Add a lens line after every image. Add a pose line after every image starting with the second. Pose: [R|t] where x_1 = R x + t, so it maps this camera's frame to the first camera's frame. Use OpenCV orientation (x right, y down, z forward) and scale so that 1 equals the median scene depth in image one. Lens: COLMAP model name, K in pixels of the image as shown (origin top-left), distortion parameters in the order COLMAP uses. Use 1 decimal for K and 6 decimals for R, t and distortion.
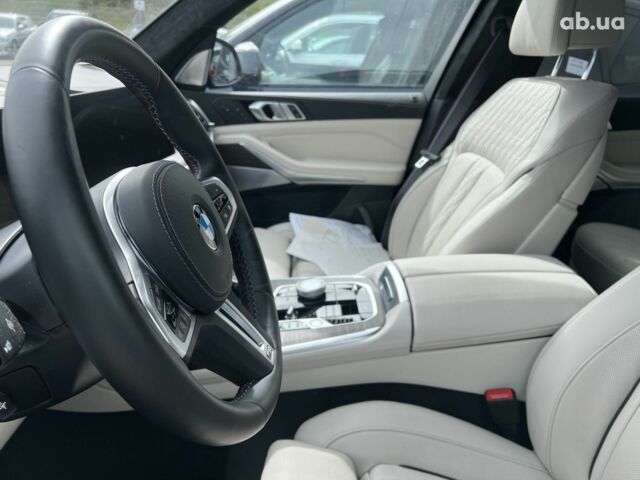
lens RADIAL K [[484.9, 0, 321.1], [0, 484.9, 236.3], [0, 0, 1]] dist [0.056412, -0.066386]
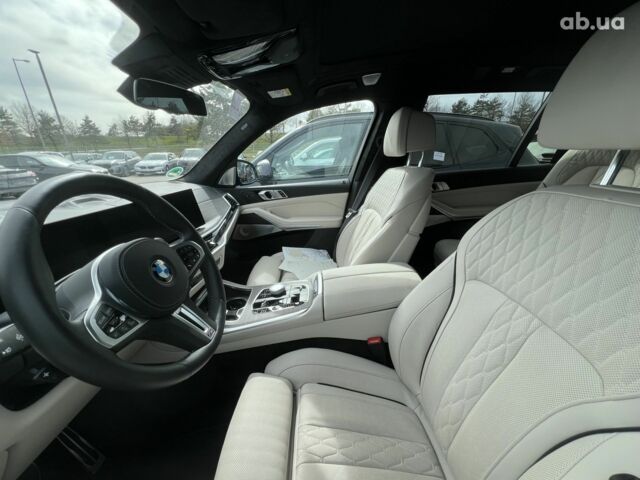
lens RADIAL K [[257.8, 0, 319.7], [0, 257.8, 241.9], [0, 0, 1]] dist [0.000269, -0.000538]
pose [[0.996162, -0.077369, -0.040933, 0.131689], [0.075572, 0.996180, -0.043761, -0.012662], [0.044162, 0.040499, 0.998203, -0.000578]]
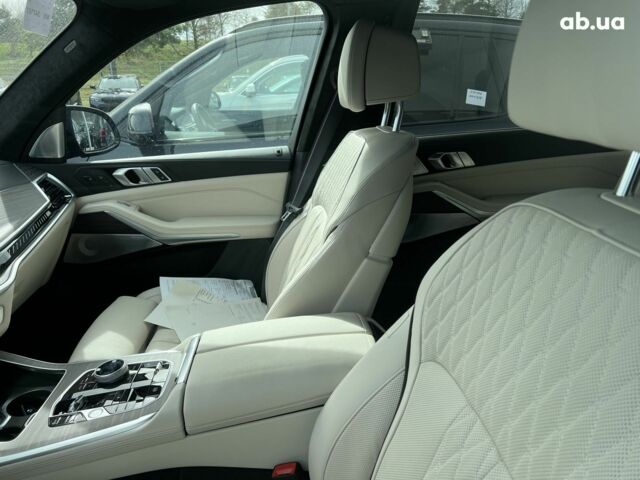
lens RADIAL K [[484.9, 0, 323.0], [0, 484.9, 244.9], [0, 0, 1]] dist [0.056412, -0.066386]
pose [[0.995860, -0.088778, 0.019526, 0.267975], [0.089579, 0.994967, -0.044895, -0.041226], [-0.015442, 0.046458, 0.998801, 0.003208]]
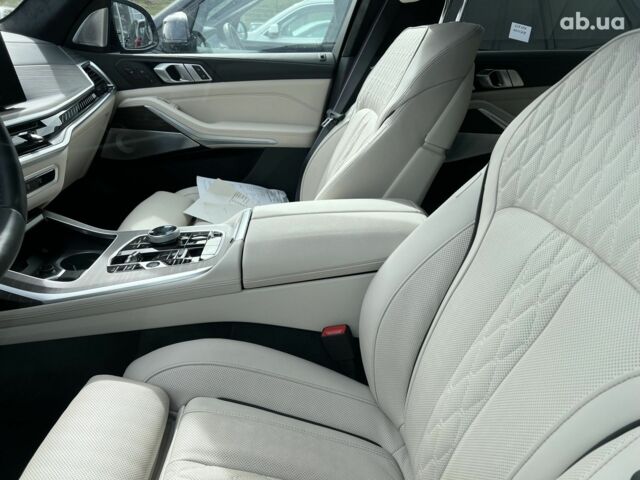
lens RADIAL K [[484.9, 0, 318.9], [0, 484.9, 242.1], [0, 0, 1]] dist [0.056412, -0.066386]
pose [[0.999836, -0.017622, -0.004202, 0.197447], [0.017737, 0.999422, 0.028989, 0.065699], [0.003689, -0.029059, 0.999571, 0.007309]]
